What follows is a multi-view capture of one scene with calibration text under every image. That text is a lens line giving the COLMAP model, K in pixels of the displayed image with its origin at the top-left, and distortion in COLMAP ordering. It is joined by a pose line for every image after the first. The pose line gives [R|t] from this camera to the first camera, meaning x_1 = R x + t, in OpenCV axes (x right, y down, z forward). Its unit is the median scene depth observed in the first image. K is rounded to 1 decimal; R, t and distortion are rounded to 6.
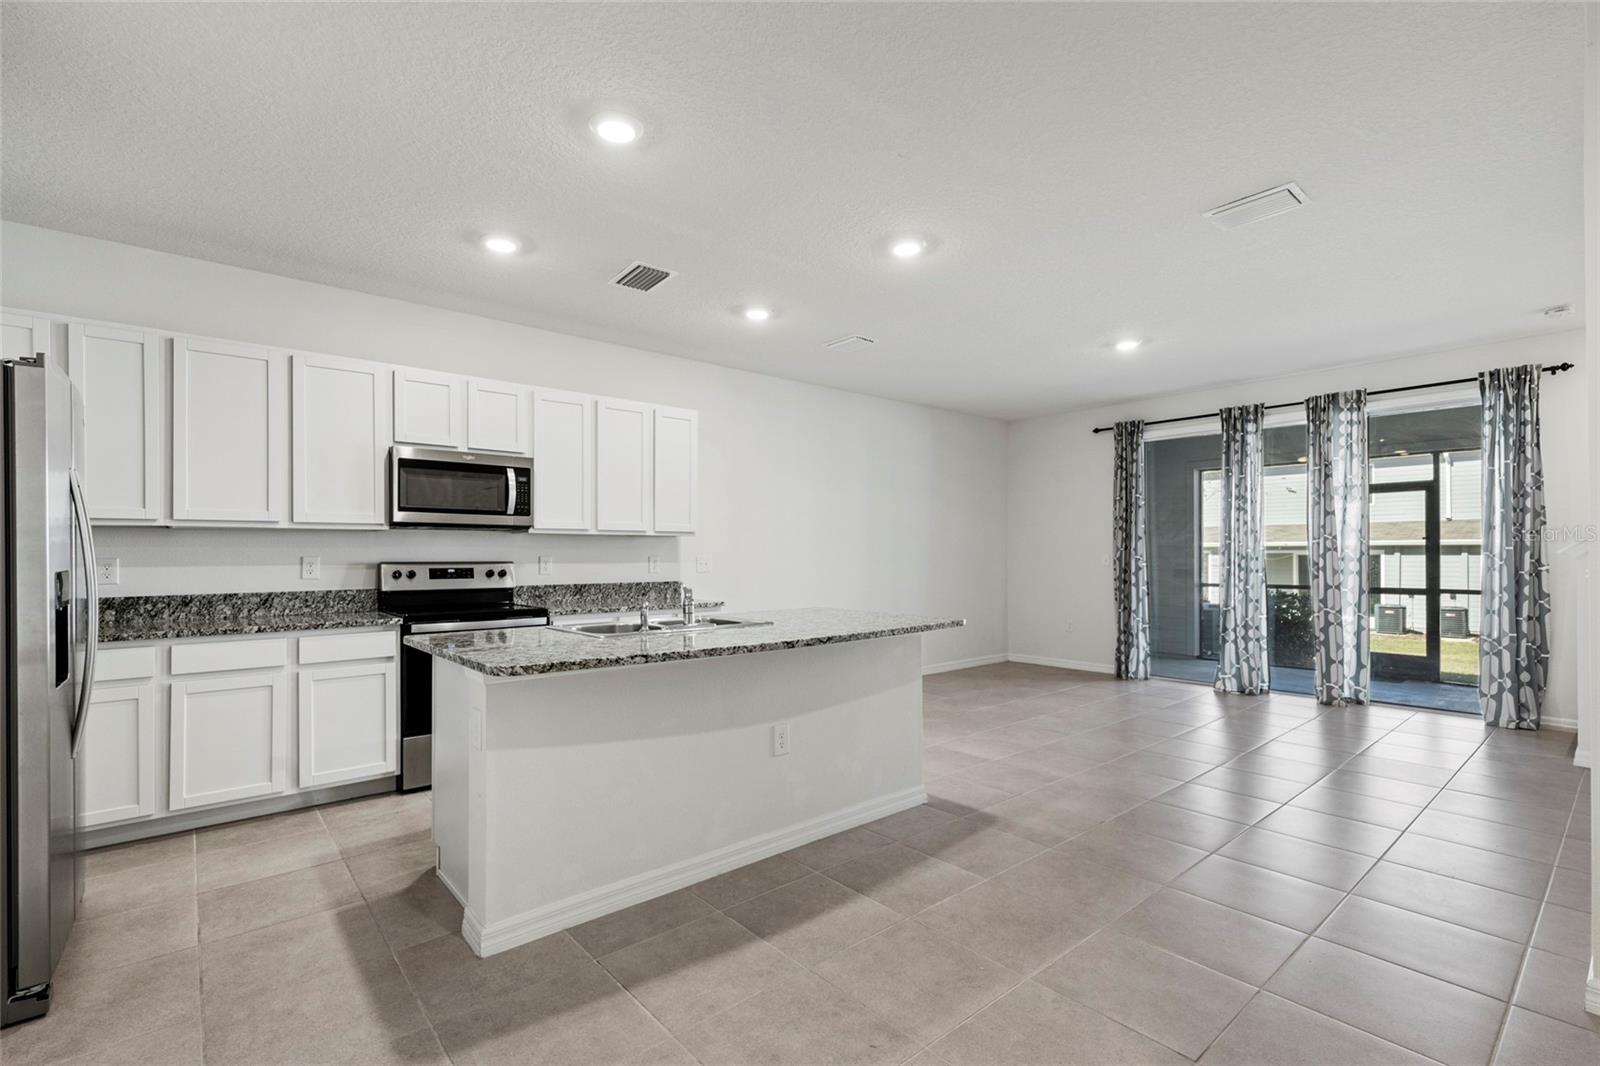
lens RADIAL K [[723.4, 0, 794.8], [0, 723.4, 553.5], [0, 0, 1]] dist [0.004760, 0.000341]
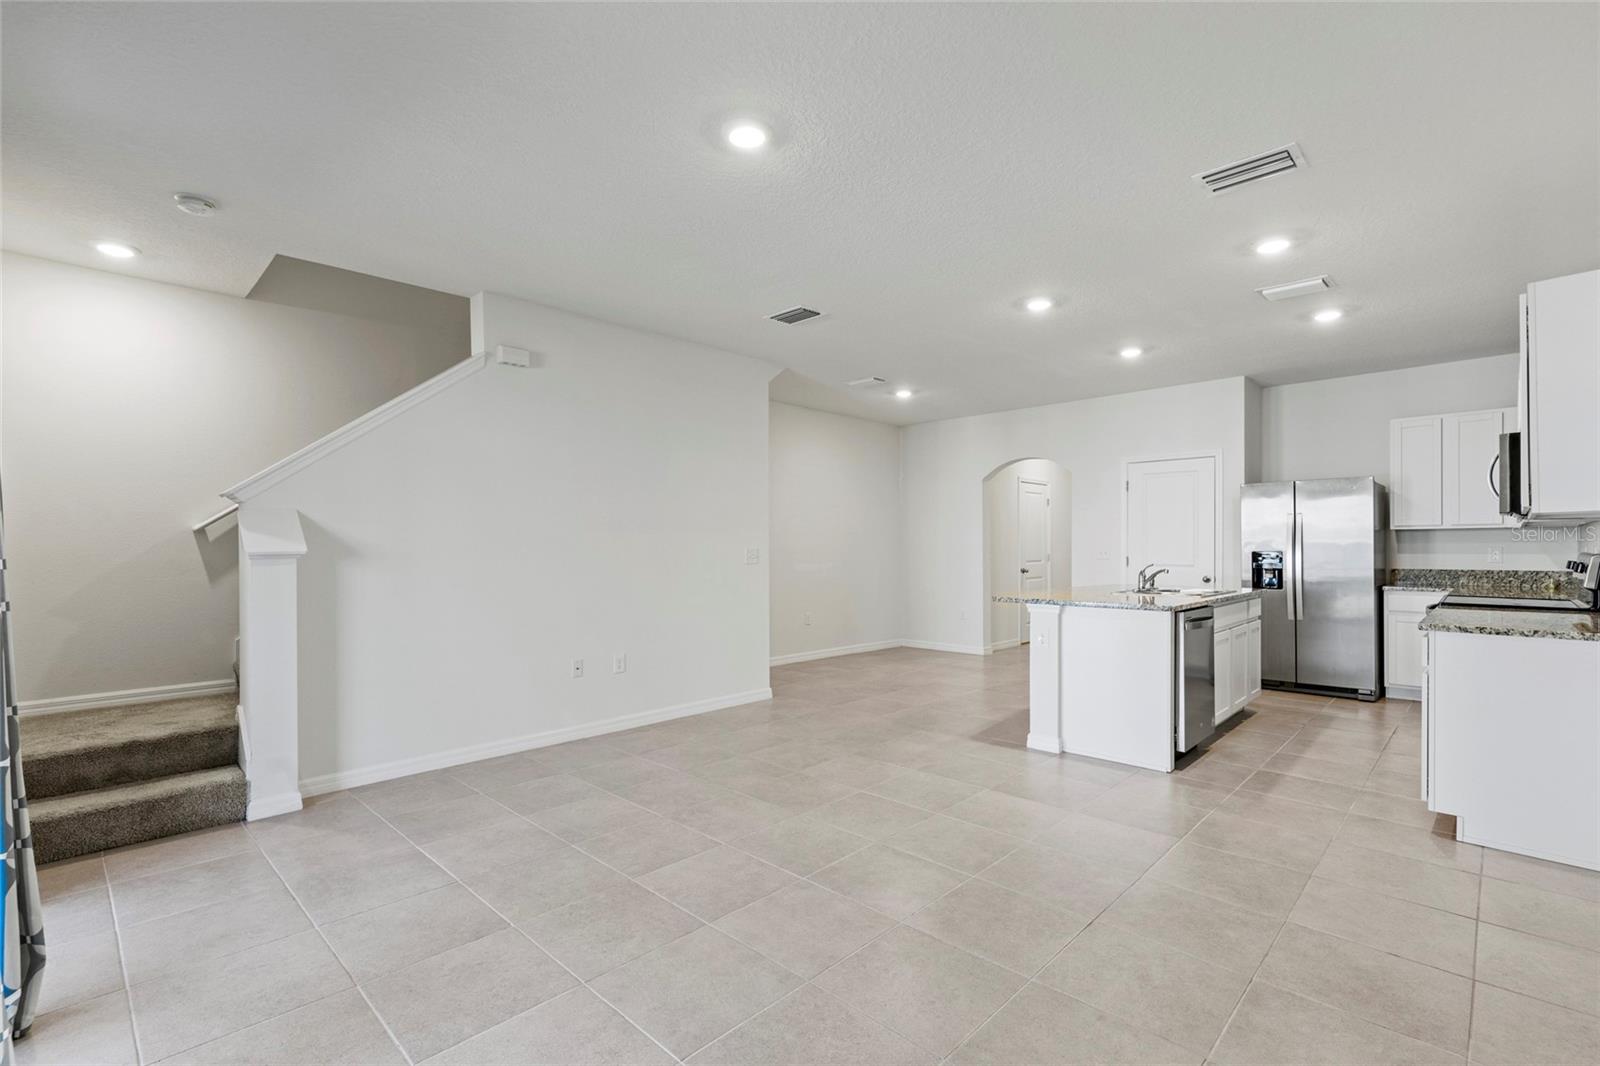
lens RADIAL K [[723.4, 0, 790.6], [0, 723.4, 550.2], [0, 0, 1]] dist [0.004760, 0.000341]
pose [[-0.996053, 0.007270, -0.088460, 0.447526], [0.007001, 0.999970, 0.003354, -0.001435], [0.088482, 0.002722, -0.996074, 1.416877]]
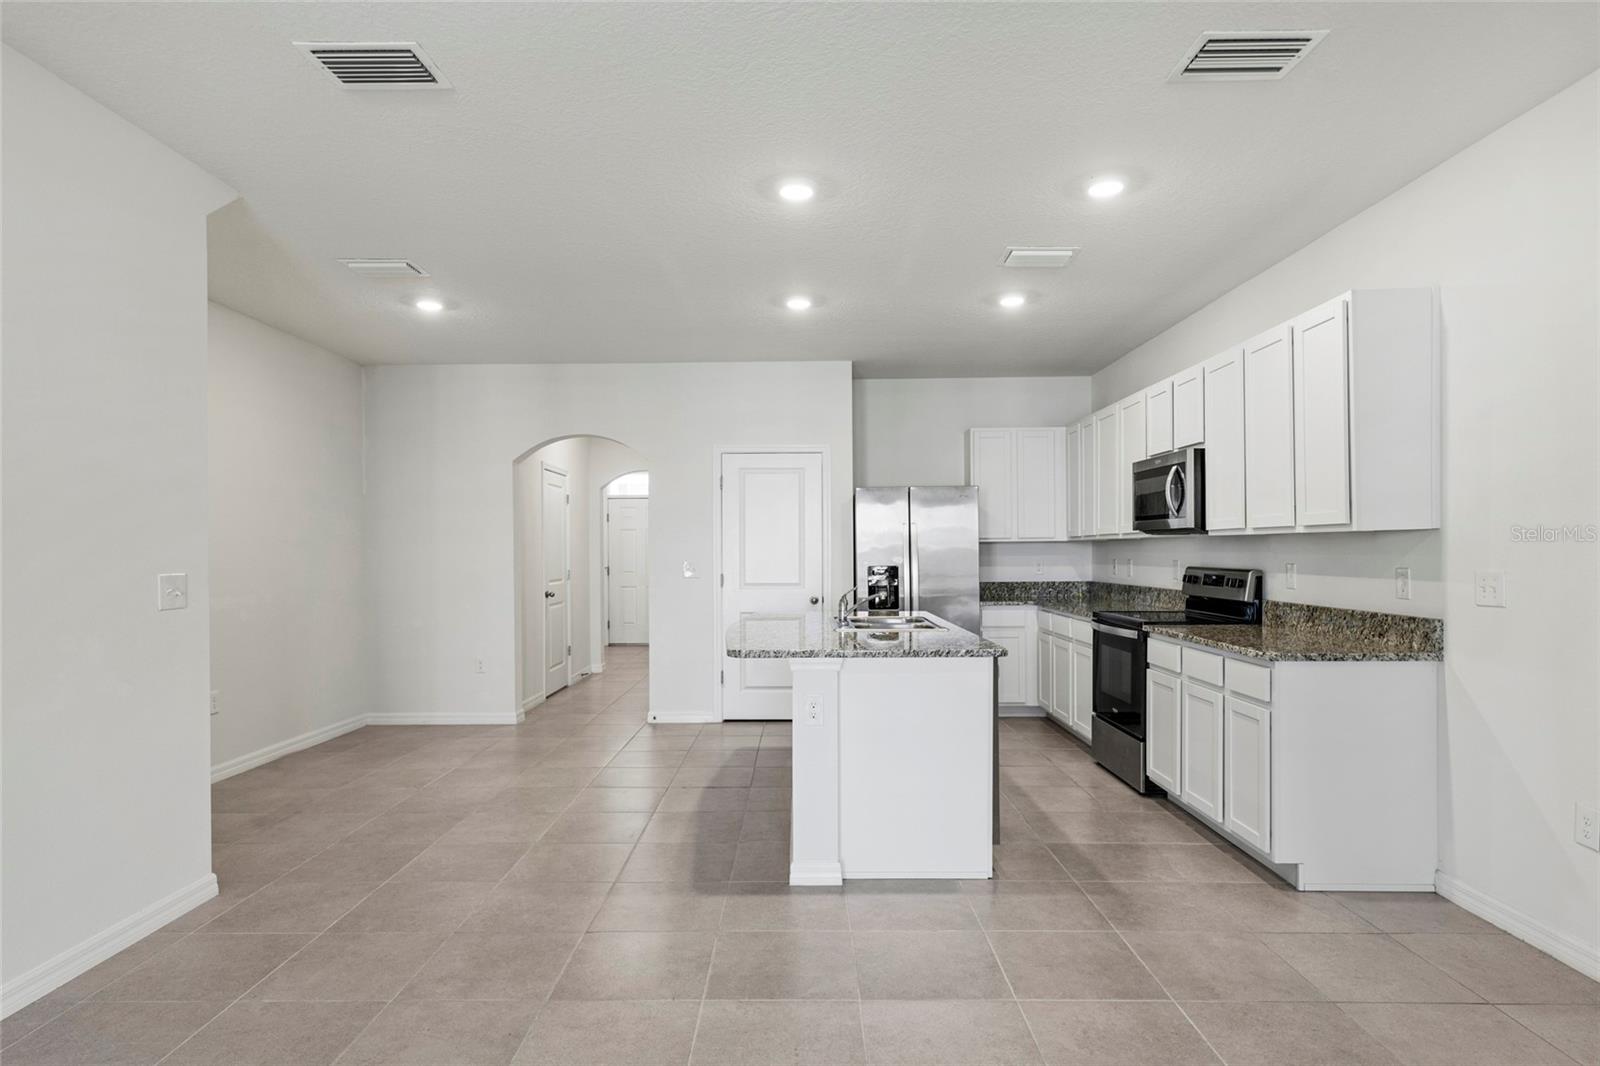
lens RADIAL K [[871.0, 0, 795.6], [0, 871.0, 555.8], [0, 0, 1]] dist [0.000492, -0.000614]
pose [[-0.654800, 0.011022, -0.755722, 0.571946], [0.009328, 0.999935, 0.006502, -0.012824], [0.755745, -0.002792, -0.654860, 1.044498]]
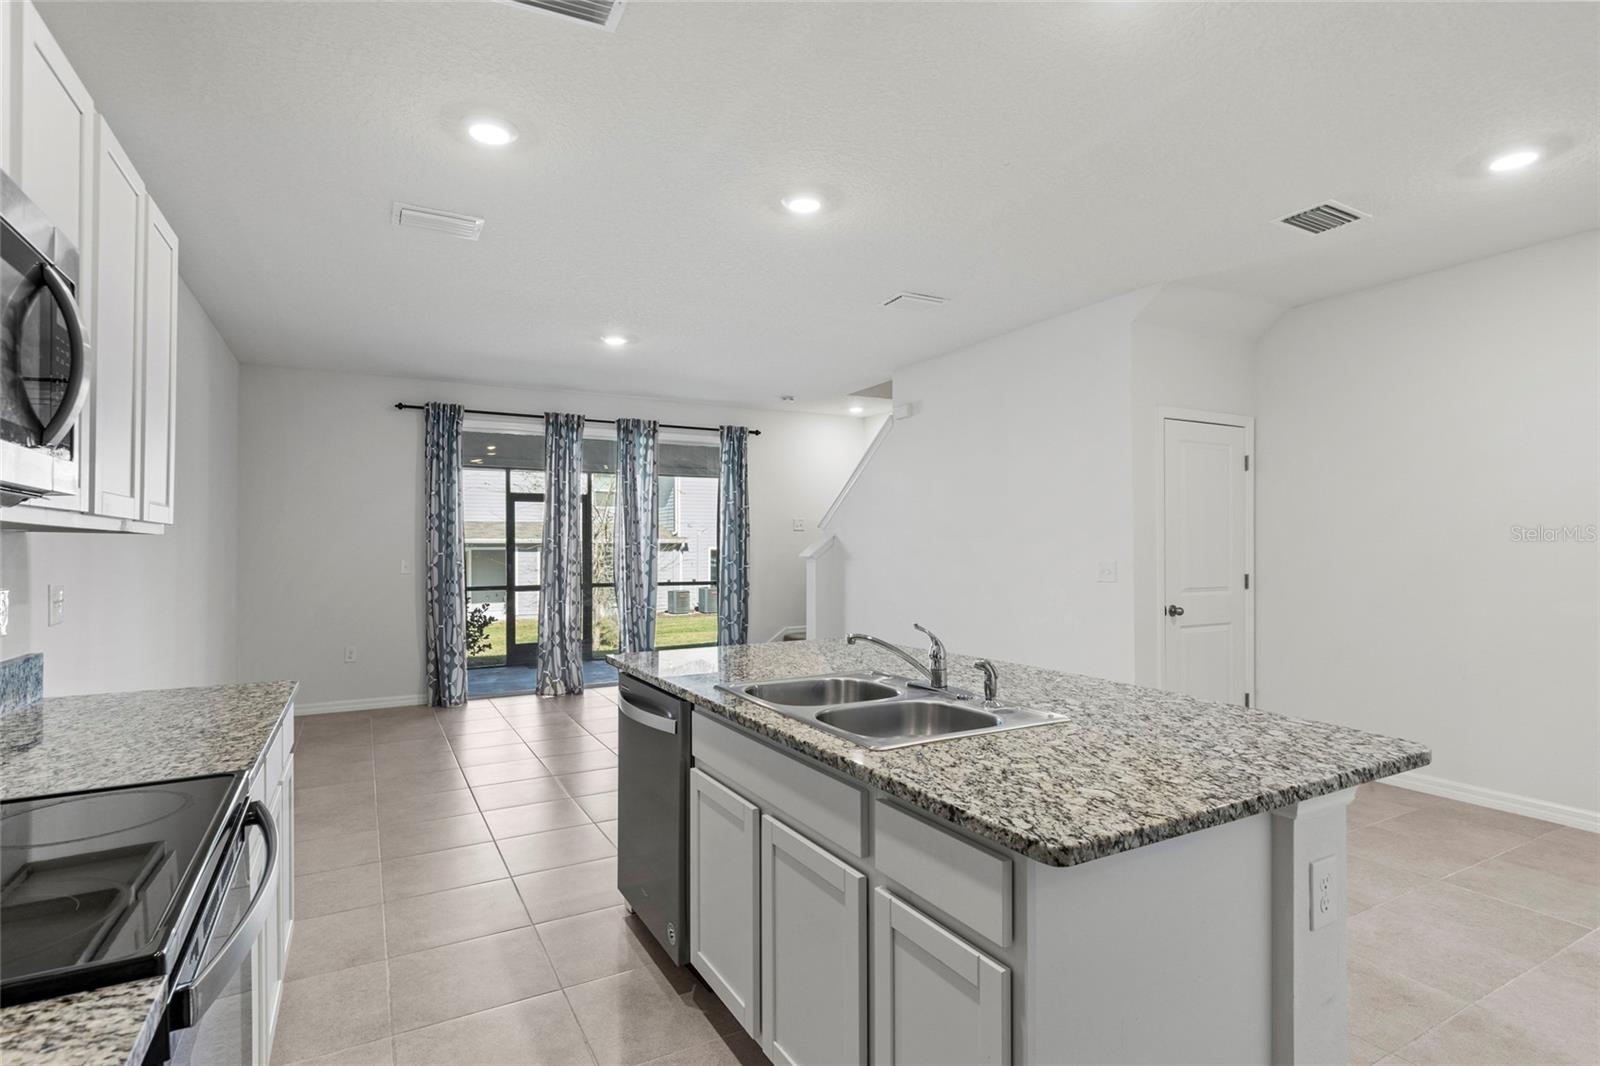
lens RADIAL K [[790.4, 0, 800.0], [0, 790.4, 530.4], [0, 0, 1]] dist [0.000552, 0.000010]
pose [[0.199407, 0.011614, 0.979848, -0.474466], [-0.002935, 0.999932, -0.011255, -0.030935], [-0.979912, -0.000632, 0.199428, 0.521407]]
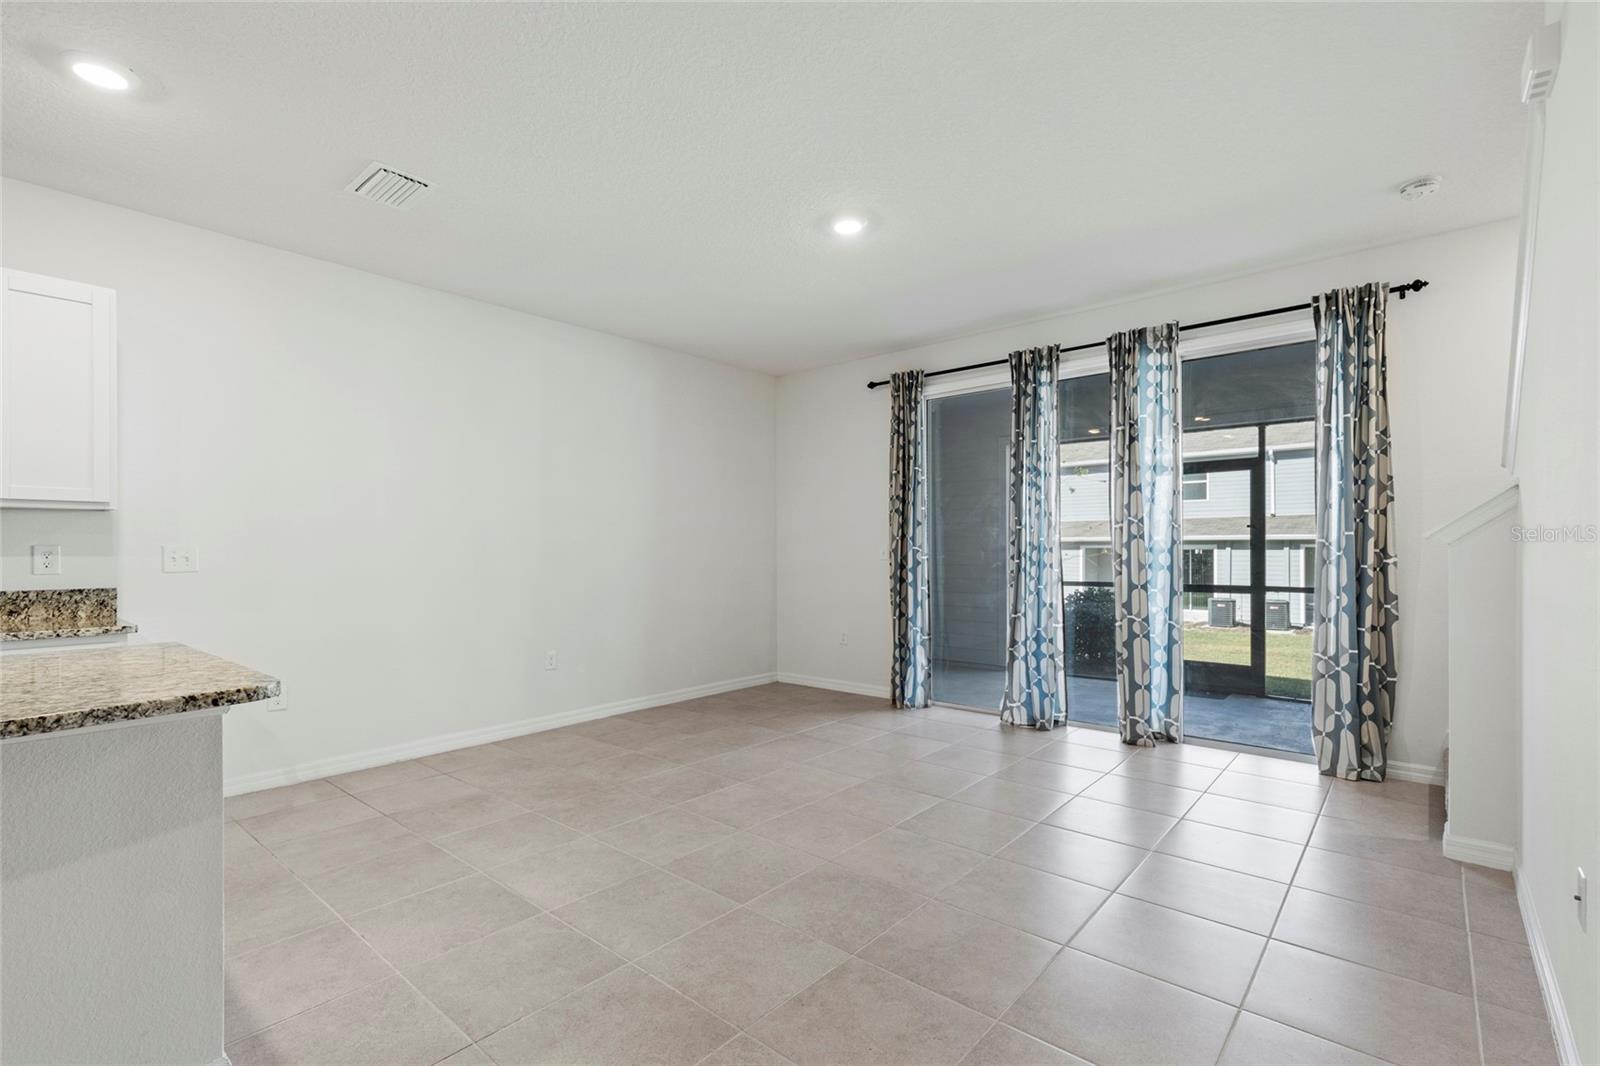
lens RADIAL K [[723.4, 0, 794.2], [0, 723.4, 552.1], [0, 0, 1]] dist [0.004760, 0.000341]
pose [[0.988535, -0.001284, 0.150990, 0.291829], [0.000714, 0.999992, 0.003834, 0.007601], [-0.150993, -0.003682, 0.988528, 0.330583]]
